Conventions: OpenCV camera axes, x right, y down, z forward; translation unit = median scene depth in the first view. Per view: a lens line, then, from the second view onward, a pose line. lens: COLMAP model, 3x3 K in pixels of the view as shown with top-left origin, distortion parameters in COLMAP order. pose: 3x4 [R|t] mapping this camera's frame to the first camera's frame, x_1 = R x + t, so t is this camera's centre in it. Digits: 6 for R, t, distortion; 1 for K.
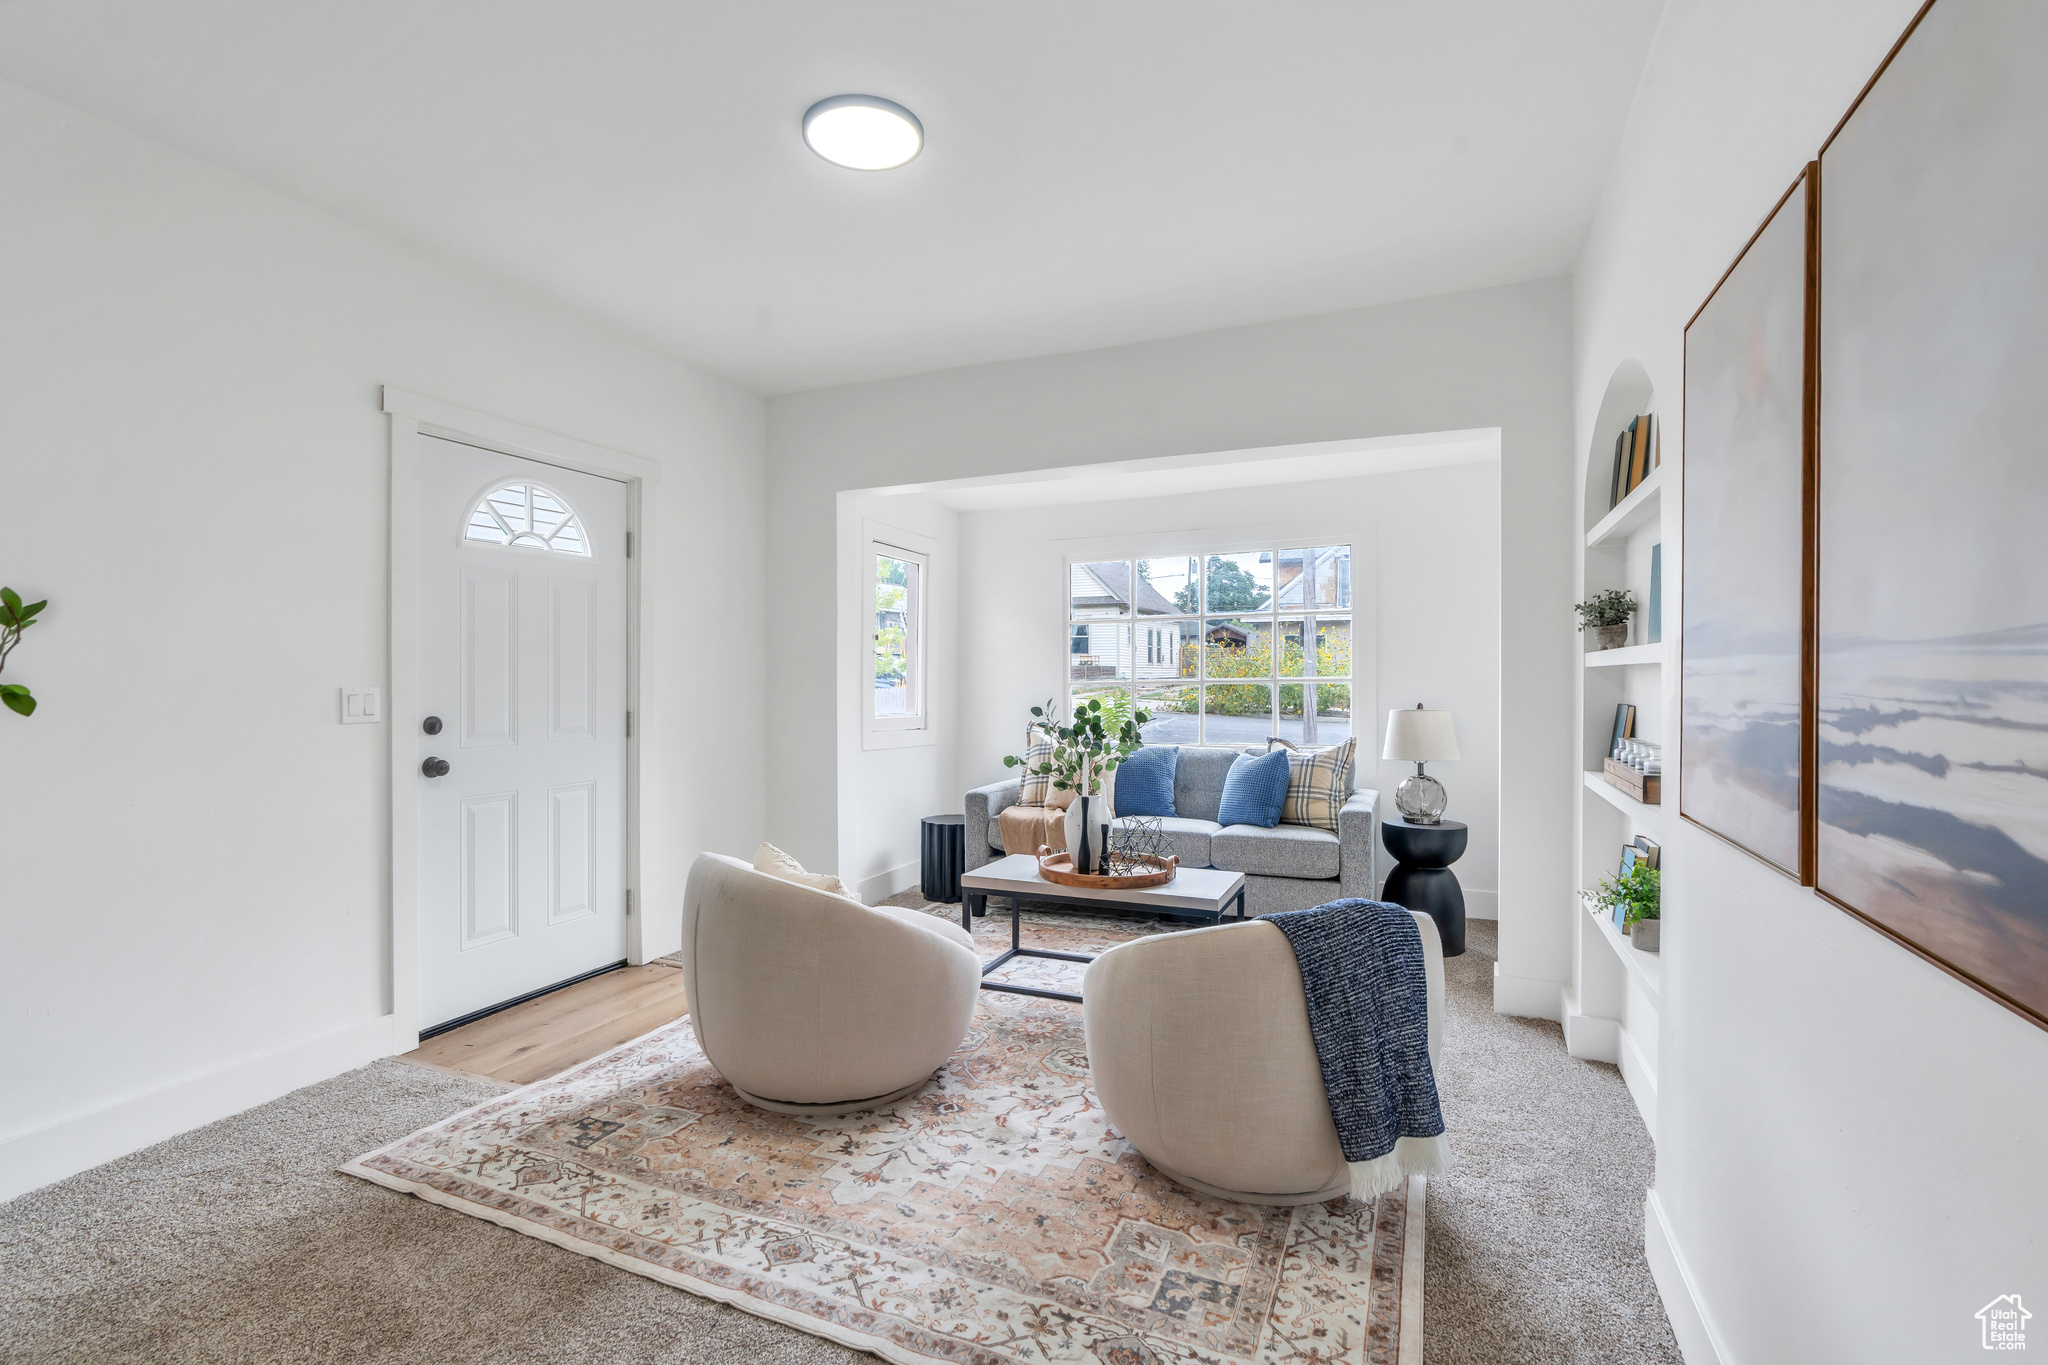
lens RADIAL K [[926.9, 0, 1024.0], [0, 926.9, 682.5], [0, 0, 1]] dist [0.000034, 0.000386]
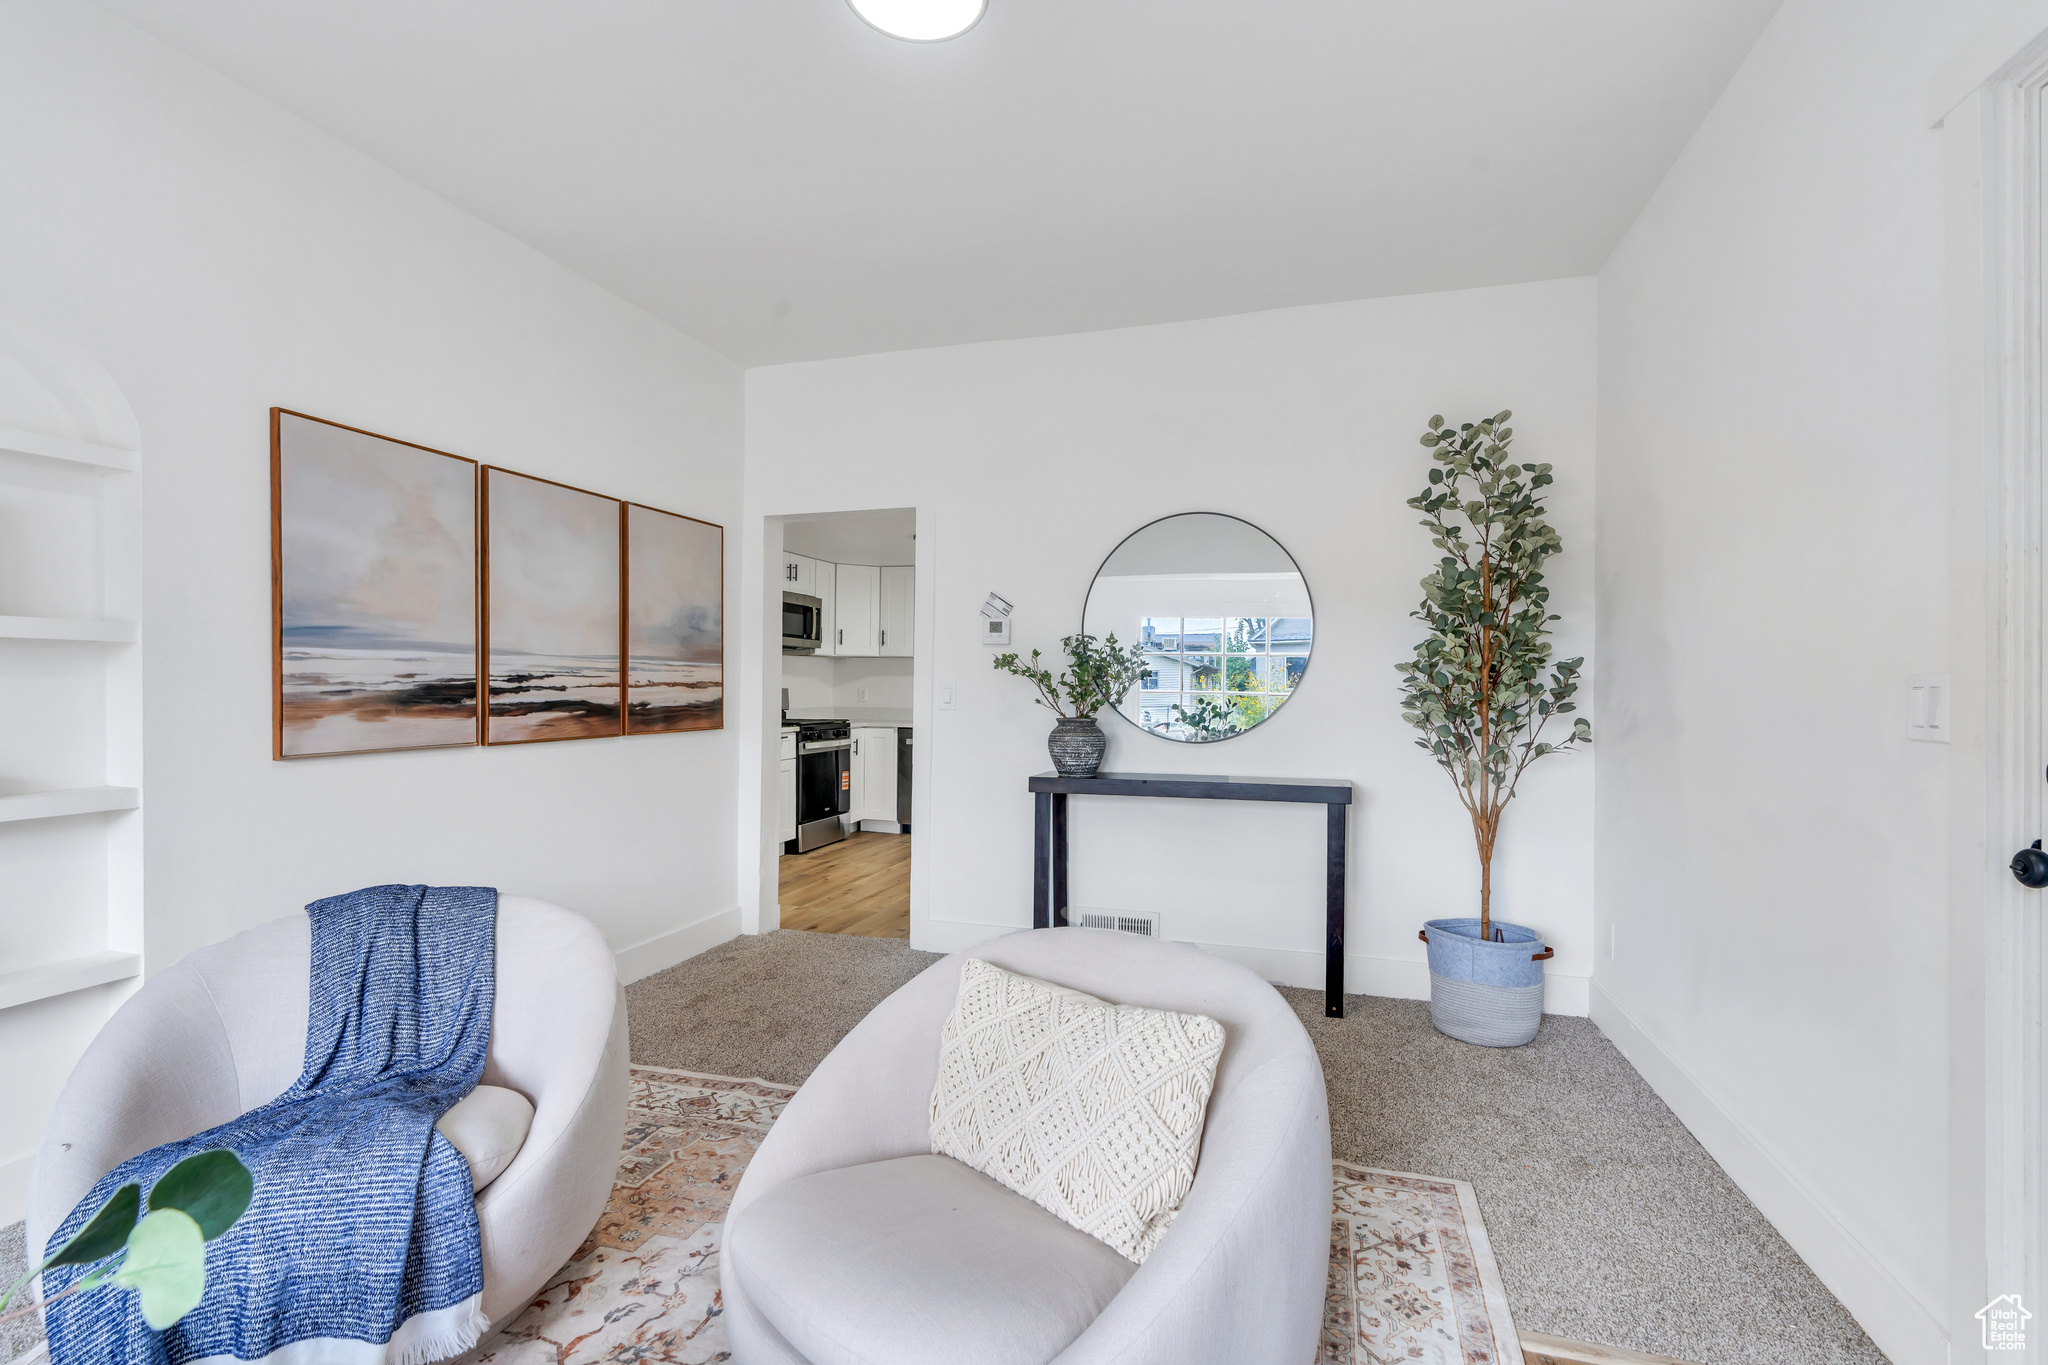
lens RADIAL K [[912.2, 0, 1022.3], [0, 912.2, 695.2], [0, 0, 1]] dist [0.000254, 0.000864]
pose [[-0.994015, -0.002797, -0.109204, -0.105947], [-0.004740, 0.999835, 0.017538, 0.008941], [0.109137, 0.017951, -0.993865, 1.056232]]
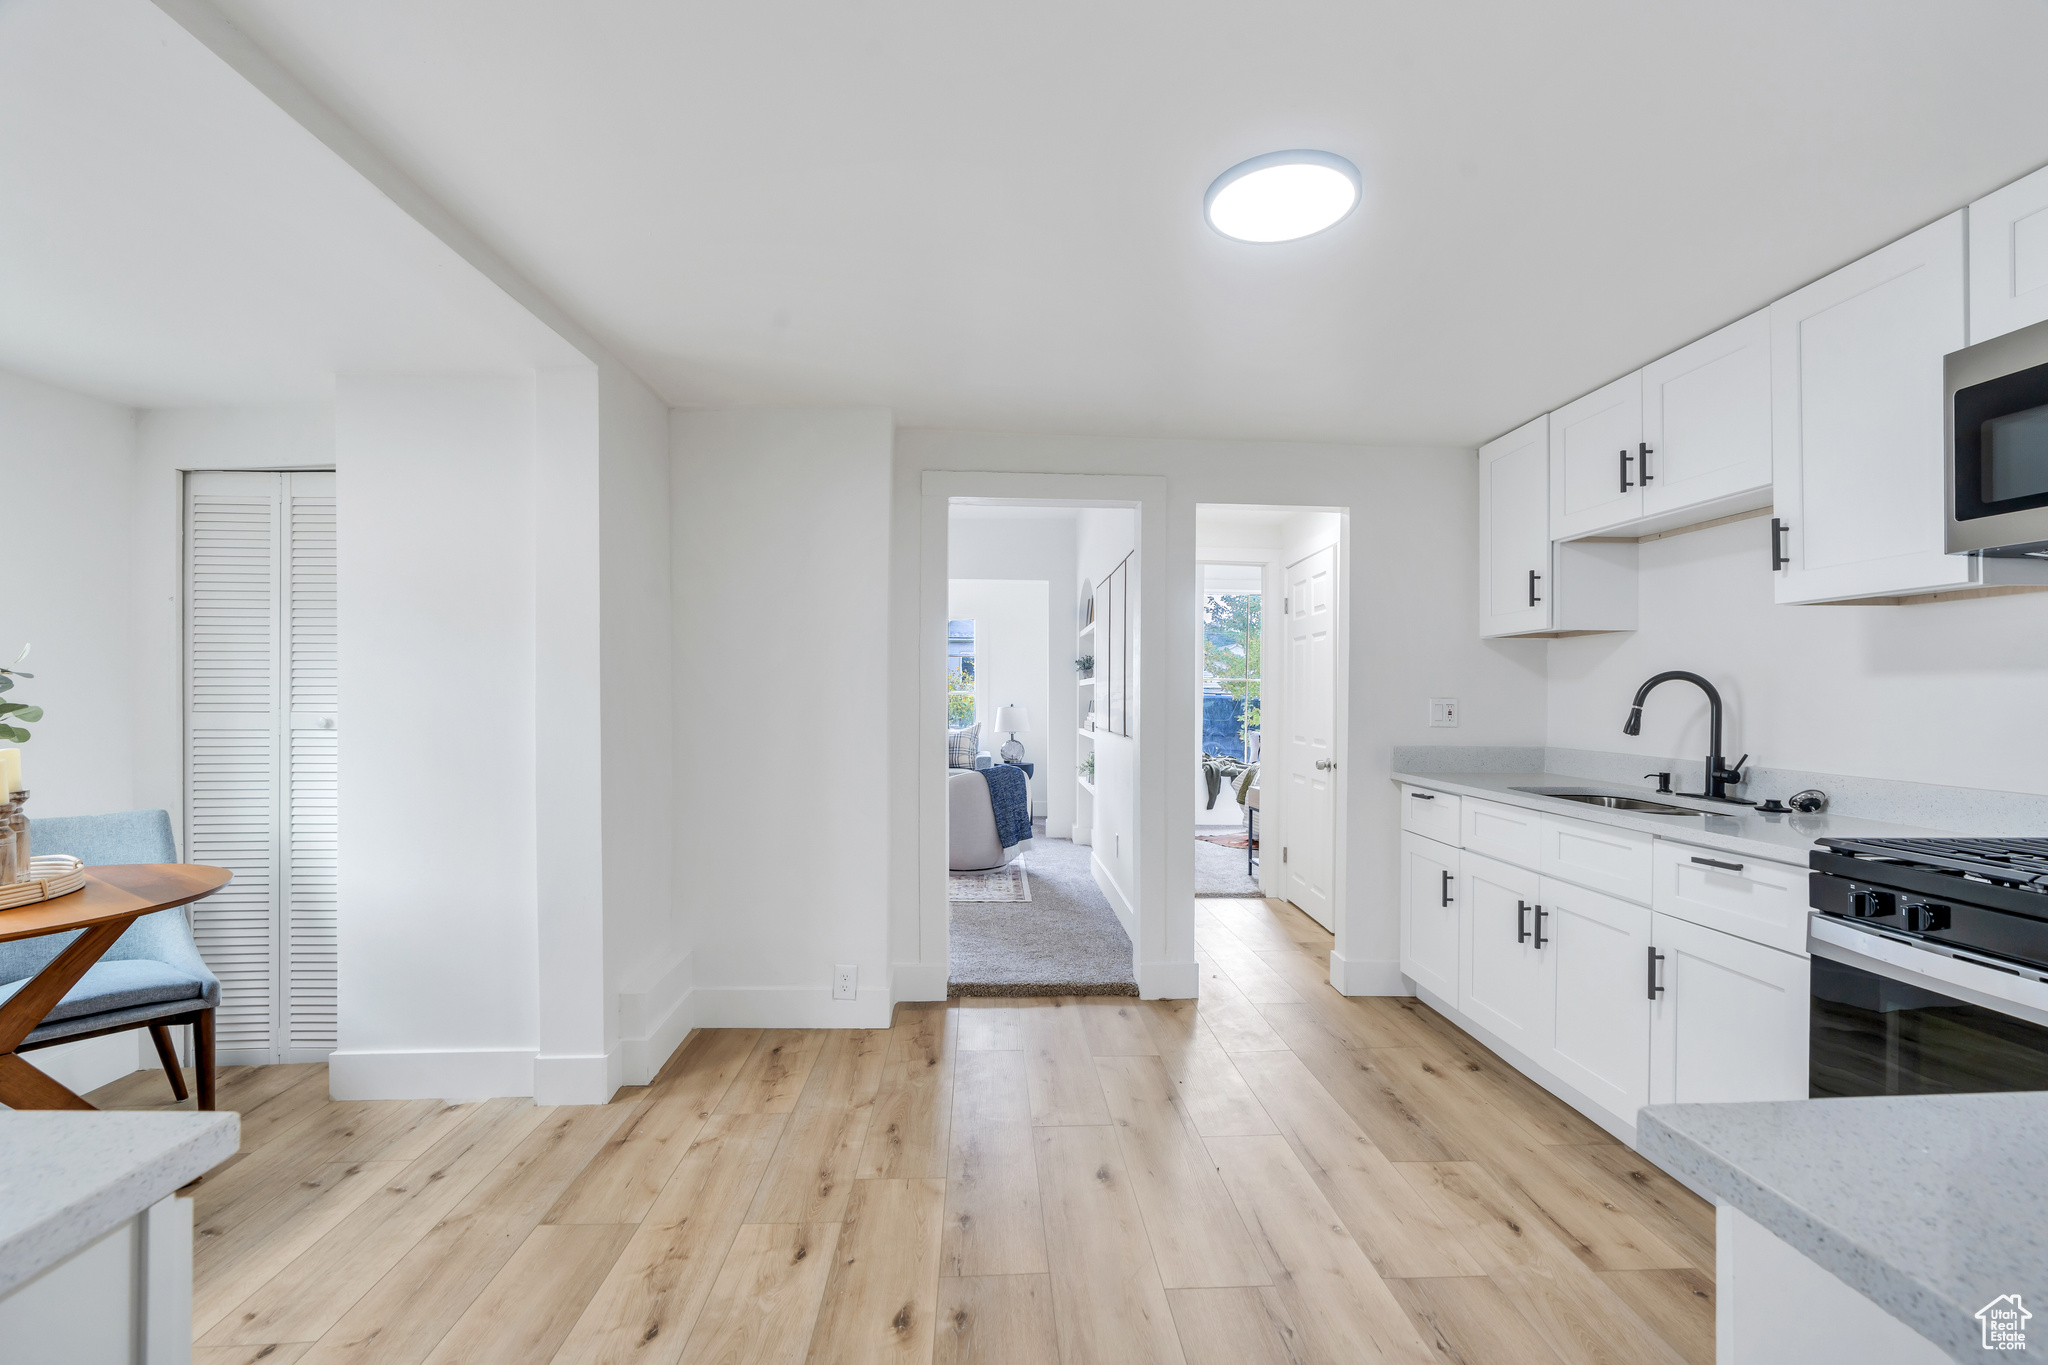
lens RADIAL K [[926.9, 0, 1024.0], [0, 926.9, 682.5], [0, 0, 1]] dist [0.000034, 0.000386]
pose [[0.900105, 0.009211, 0.435576, -0.435416], [0.000152, 0.999770, -0.021455, 0.020493], [-0.435673, 0.019377, 0.899896, -0.839211]]
